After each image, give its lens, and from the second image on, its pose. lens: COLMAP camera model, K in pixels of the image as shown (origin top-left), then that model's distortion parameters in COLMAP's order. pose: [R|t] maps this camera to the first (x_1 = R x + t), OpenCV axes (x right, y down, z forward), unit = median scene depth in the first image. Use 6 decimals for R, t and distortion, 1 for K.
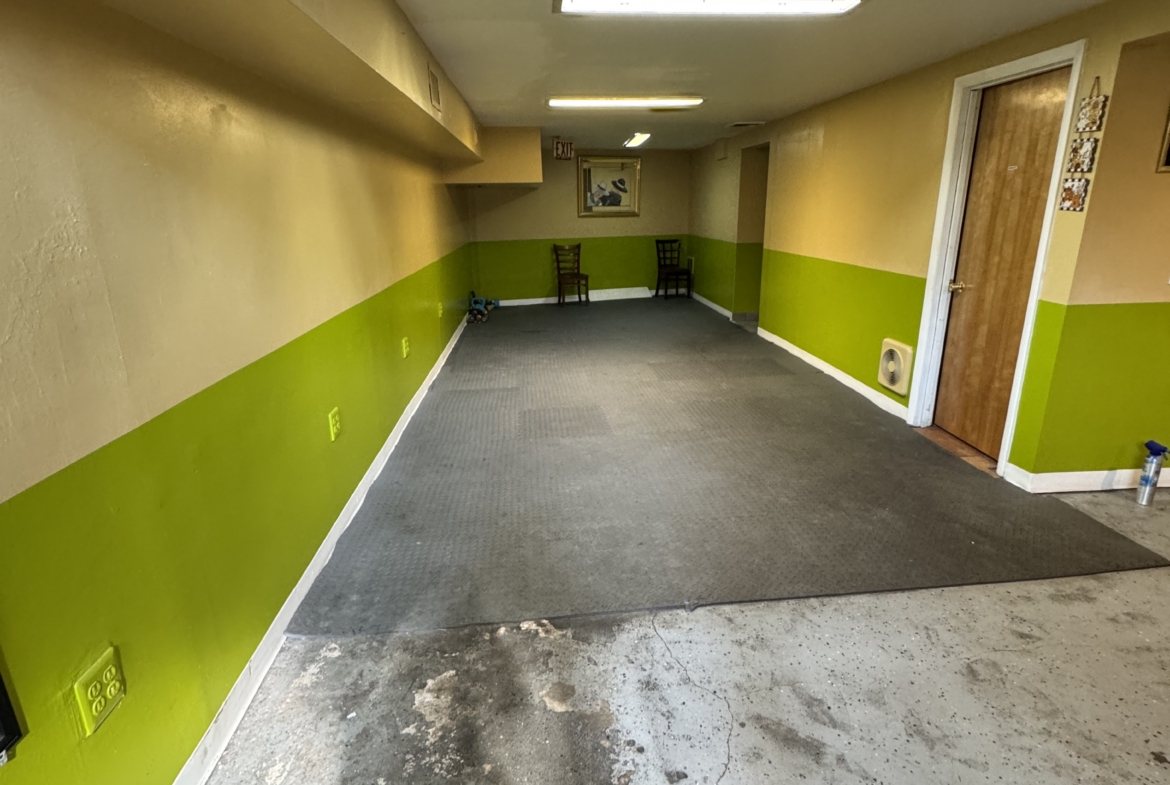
lens RADIAL K [[613.5, 0, 588.0], [0, 613.5, 391.4], [0, 0, 1]] dist [-0.000861, -0.000138]
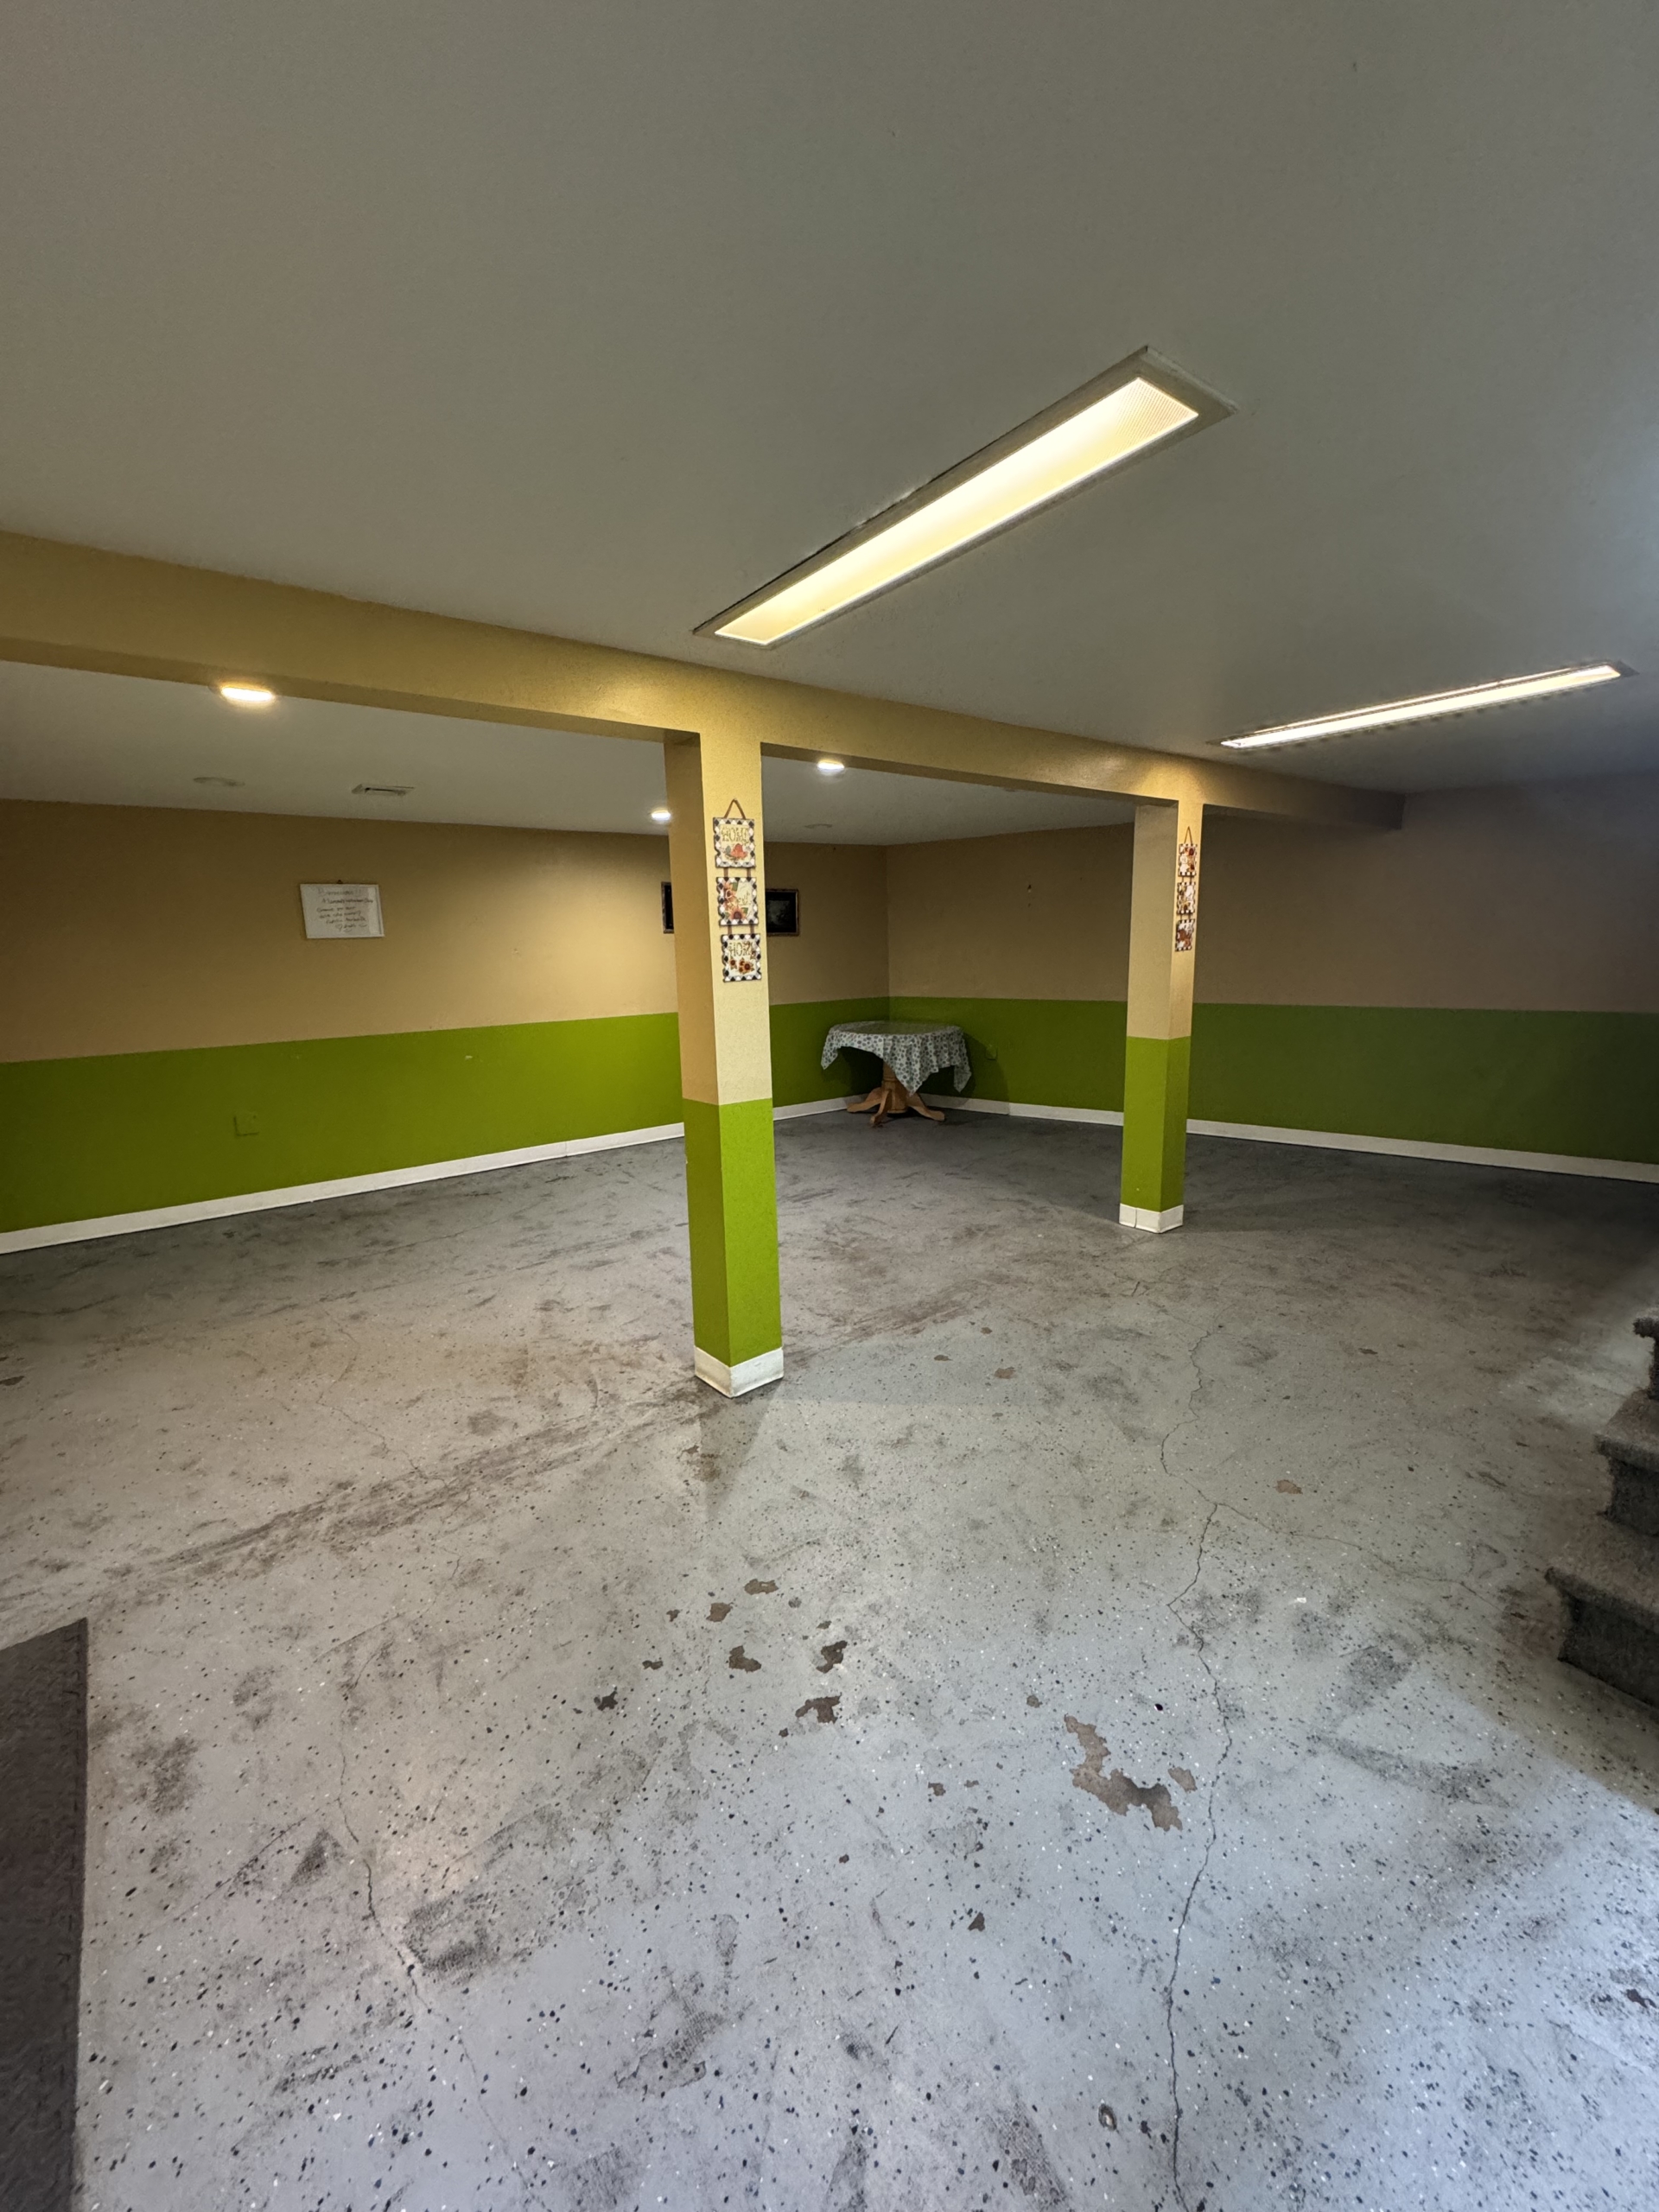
lens RADIAL K [[892.0, 0, 828.2], [0, 892.0, 1100.9], [0, 0, 1]] dist [0.004663, 0.000024]
pose [[-0.542754, -0.118086, 0.831549, -0.004659], [0.266416, 0.914732, 0.303789, -0.257012], [-0.796518, 0.386421, -0.465014, 0.845155]]
